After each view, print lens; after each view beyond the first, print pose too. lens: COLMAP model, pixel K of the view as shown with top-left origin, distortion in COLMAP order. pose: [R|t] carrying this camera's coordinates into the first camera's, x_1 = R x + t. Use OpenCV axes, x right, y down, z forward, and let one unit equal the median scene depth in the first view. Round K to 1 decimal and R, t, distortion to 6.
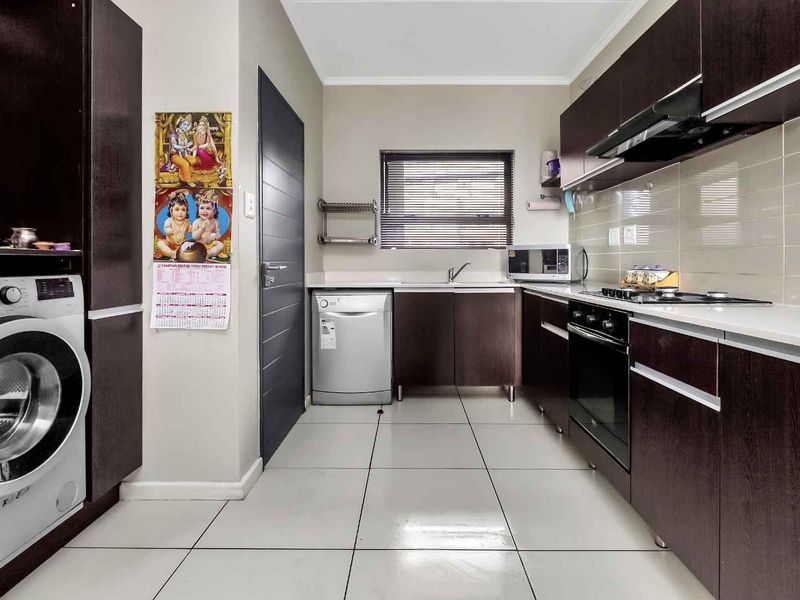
lens RADIAL K [[412.0, 0, 396.6], [0, 412.0, 261.9], [0, 0, 1]] dist [-0.005584, -0.000766]
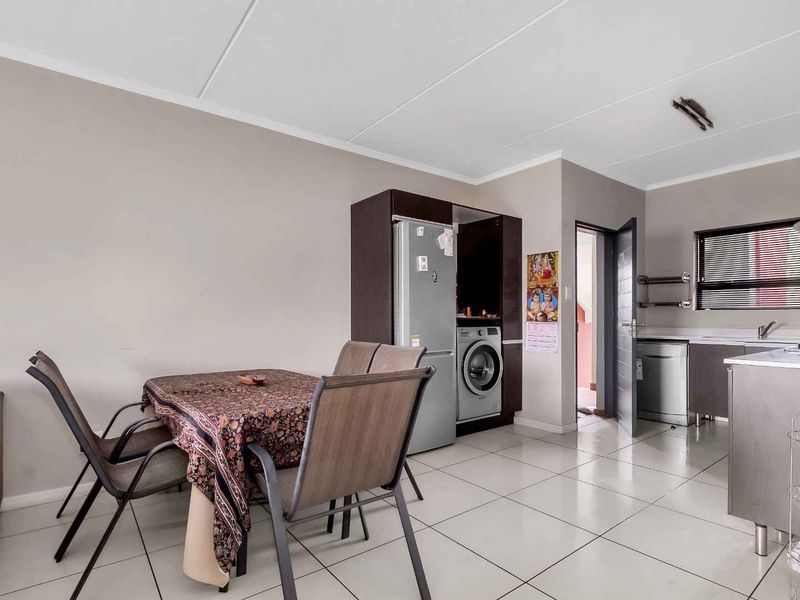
lens RADIAL K [[427.3, 0, 398.8], [0, 427.3, 322.5], [0, 0, 1]] dist [0.001330, 0.000007]
pose [[0.621993, 0.007917, -0.782983, 0.815635], [0.003980, 0.999904, 0.013273, -0.028183], [0.783013, -0.011372, 0.621902, -1.016243]]
